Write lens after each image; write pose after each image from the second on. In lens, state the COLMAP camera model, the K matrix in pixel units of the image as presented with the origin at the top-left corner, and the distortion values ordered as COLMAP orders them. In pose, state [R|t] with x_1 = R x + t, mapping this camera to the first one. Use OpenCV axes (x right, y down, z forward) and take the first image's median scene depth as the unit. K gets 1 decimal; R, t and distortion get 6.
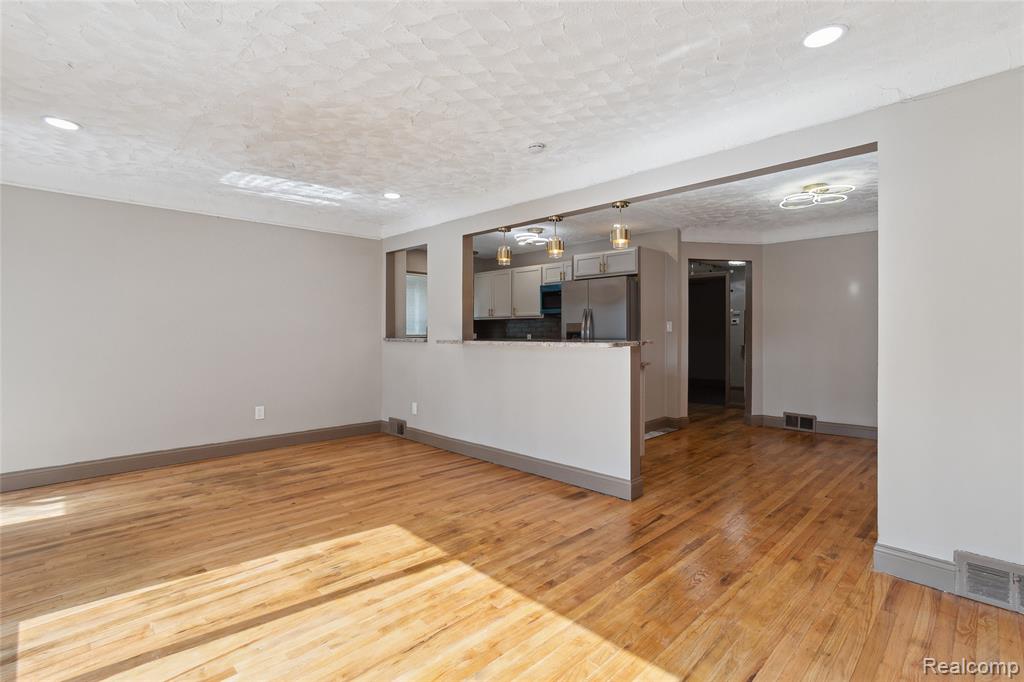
lens RADIAL K [[487.3, 0, 517.1], [0, 487.3, 330.2], [0, 0, 1]] dist [-0.022680, 0.016418]
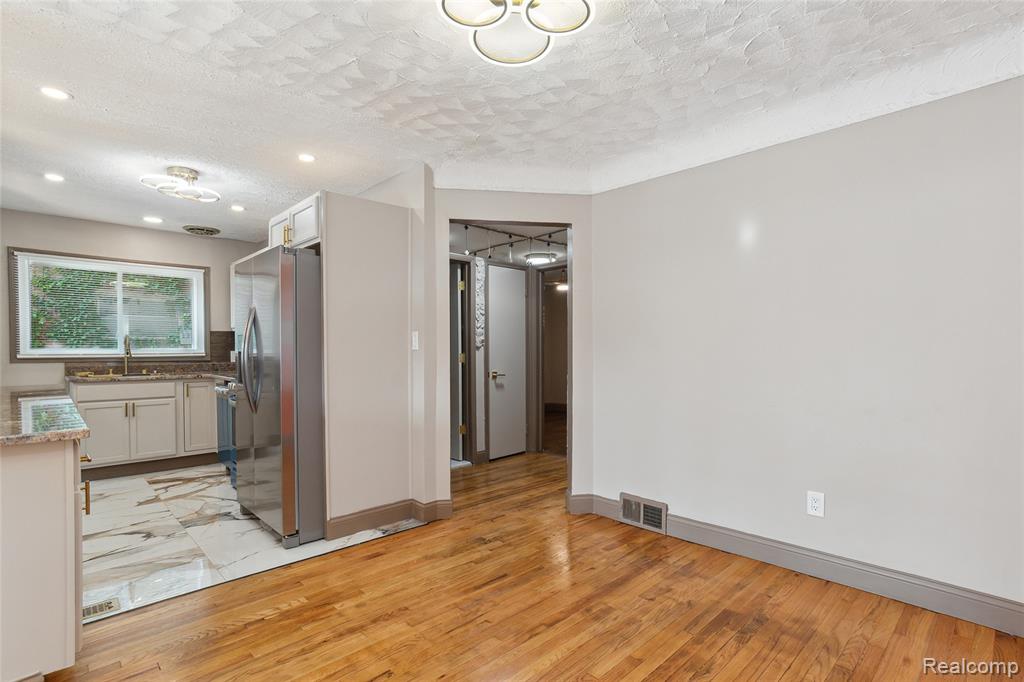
lens RADIAL K [[499.7, 0, 524.0], [0, 499.7, 357.2], [0, 0, 1]] dist [-0.042222, 0.024429]
pose [[0.999925, -0.000457, -0.012220, 0.797010], [0.000755, 0.999701, 0.024422, -0.004103], [0.012206, -0.024429, 0.999627, 0.761019]]
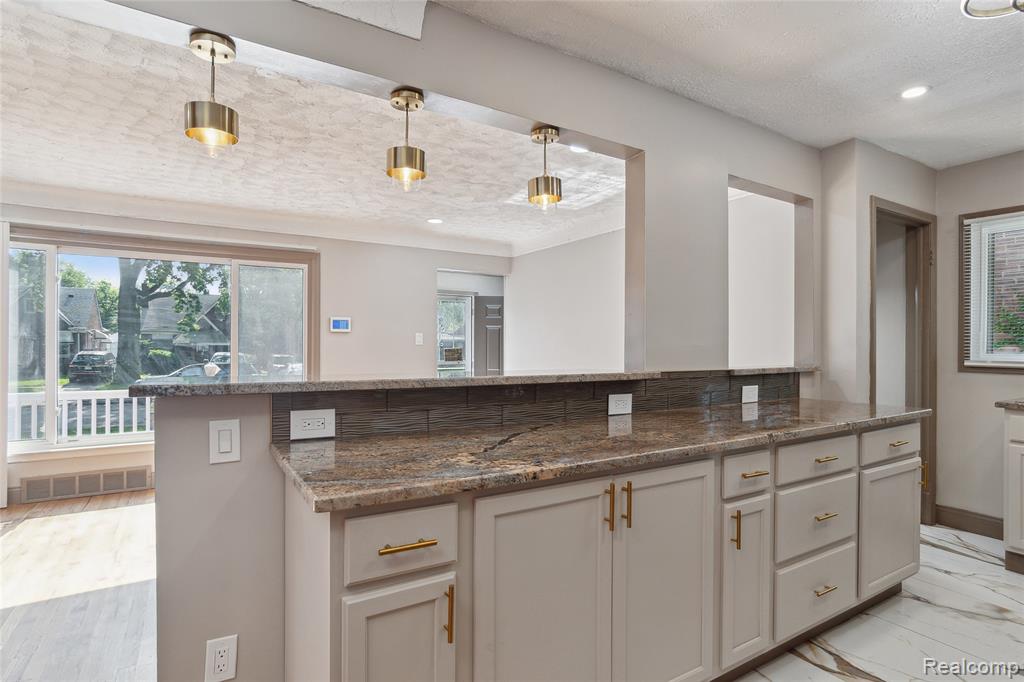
lens RADIAL K [[526.3, 0, 509.9], [0, 526.3, 345.8], [0, 0, 1]] dist [-0.002669, 0.000211]
pose [[-0.230695, 0.000800, -0.973026, 0.621314], [-0.000944, 0.999999, 0.001046, -0.009757], [0.973026, 0.001159, -0.230694, 1.432985]]
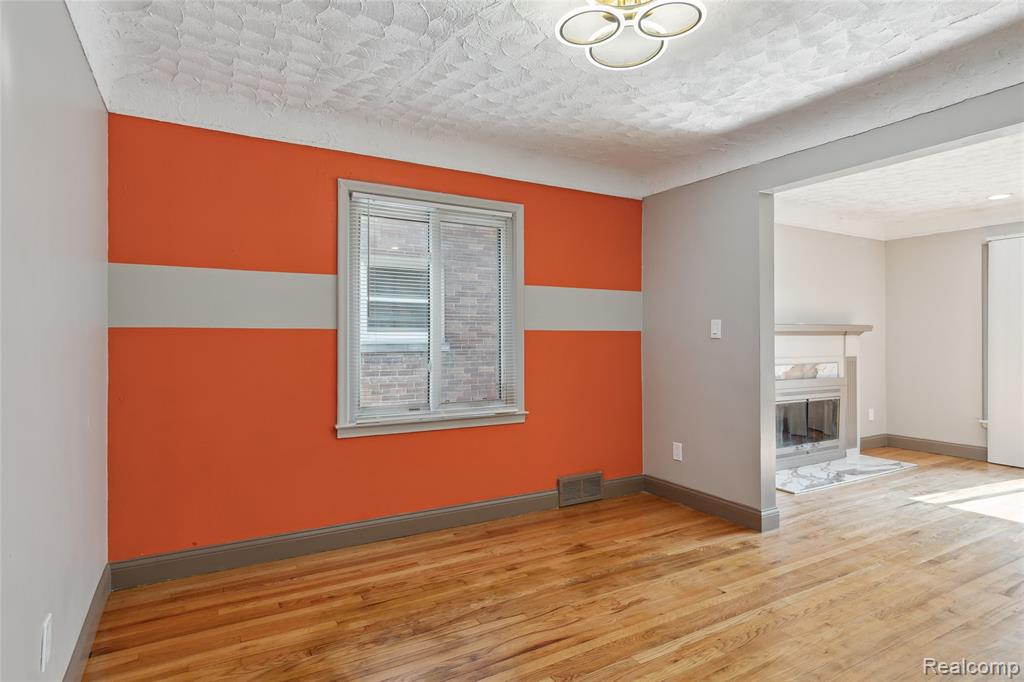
lens RADIAL K [[551.8, 0, 512.0], [0, 551.8, 341.0], [0, 0, 1]] dist [0.003990, 0.002383]
pose [[-0.964849, 0.000961, 0.262801, 0.745827], [0.001173, 0.999999, 0.000646, -0.002322], [-0.262801, 0.000932, -0.964850, 1.872328]]
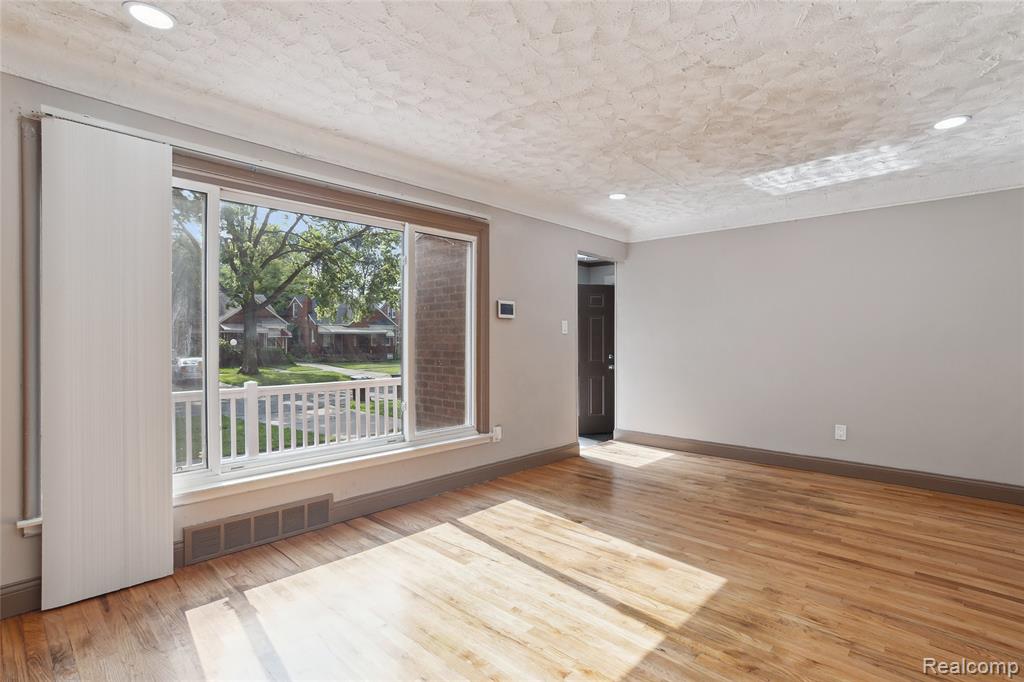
lens RADIAL K [[502.2, 0, 512.0], [0, 502.2, 341.0], [0, 0, 1]] dist [-0.046146, 0.026546]
pose [[0.033862, 0.003445, -0.999421, 0.483741], [-0.000047, 0.999994, 0.003446, 0.004665], [0.999427, -0.000070, 0.033862, 0.549400]]
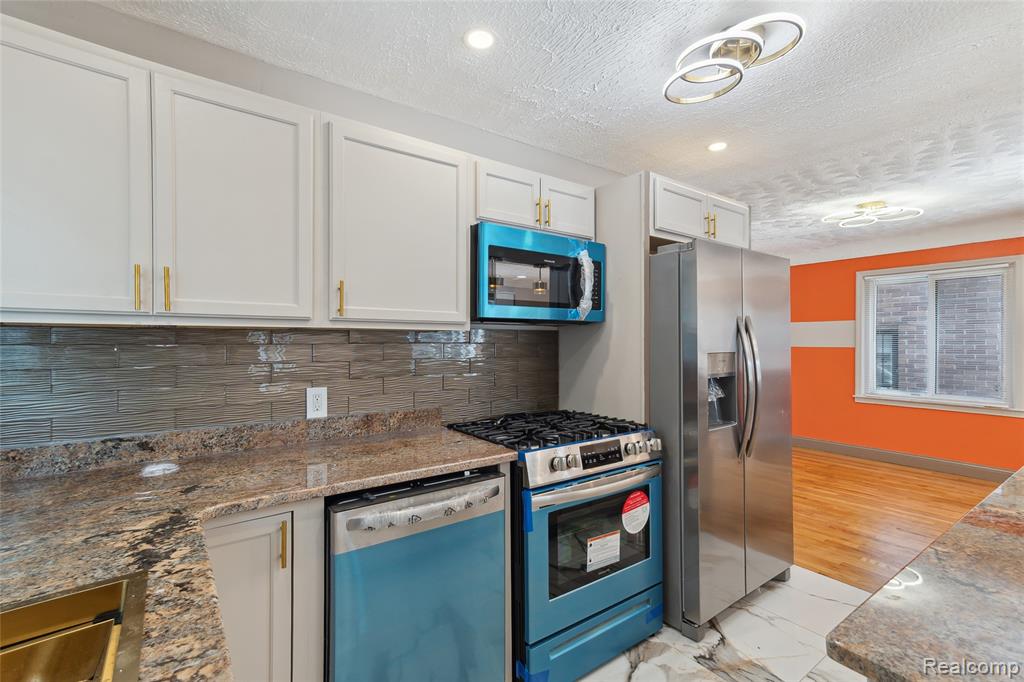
lens RADIAL K [[463.0, 0, 512.0], [0, 463.0, 341.0], [0, 0, 1]] dist [-0.000985, 0.019813]
pose [[0.152095, -0.000291, 0.988366, -0.472217], [-0.003405, 0.999994, 0.000818, -0.041275], [-0.988360, -0.003490, 0.152093, 1.956907]]
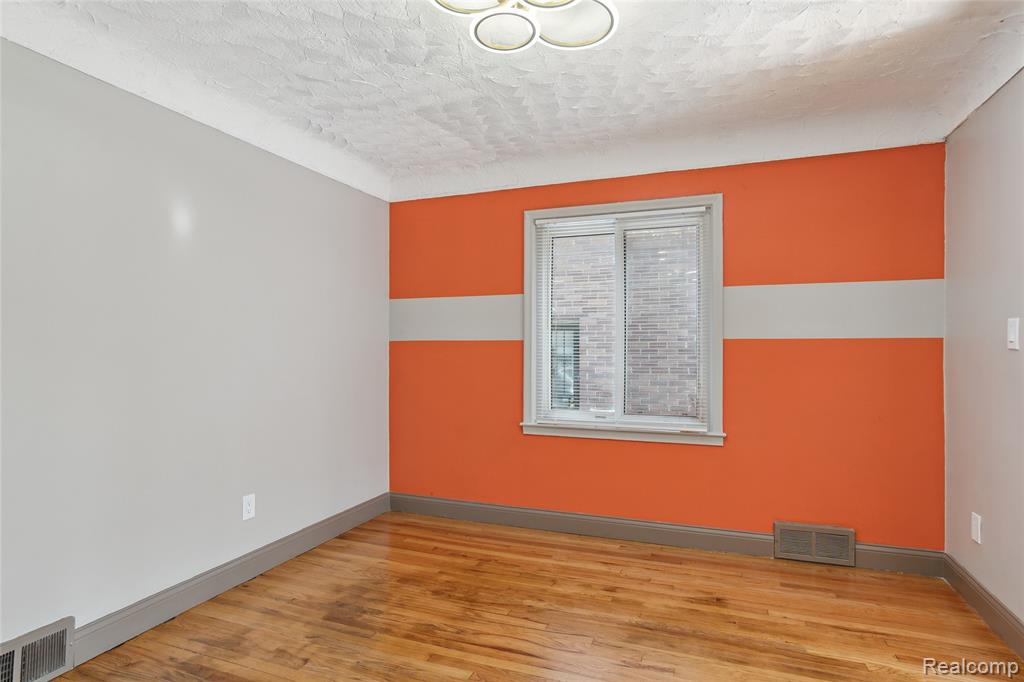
lens RADIAL K [[542.9, 0, 513.2], [0, 542.9, 352.1], [0, 0, 1]] dist [-0.015409, 0.002369]
pose [[-0.406378, -0.006494, 0.913682, 0.295461], [-0.002244, 0.999979, 0.006110, -0.005657], [-0.913702, 0.000433, -0.406384, 1.499252]]
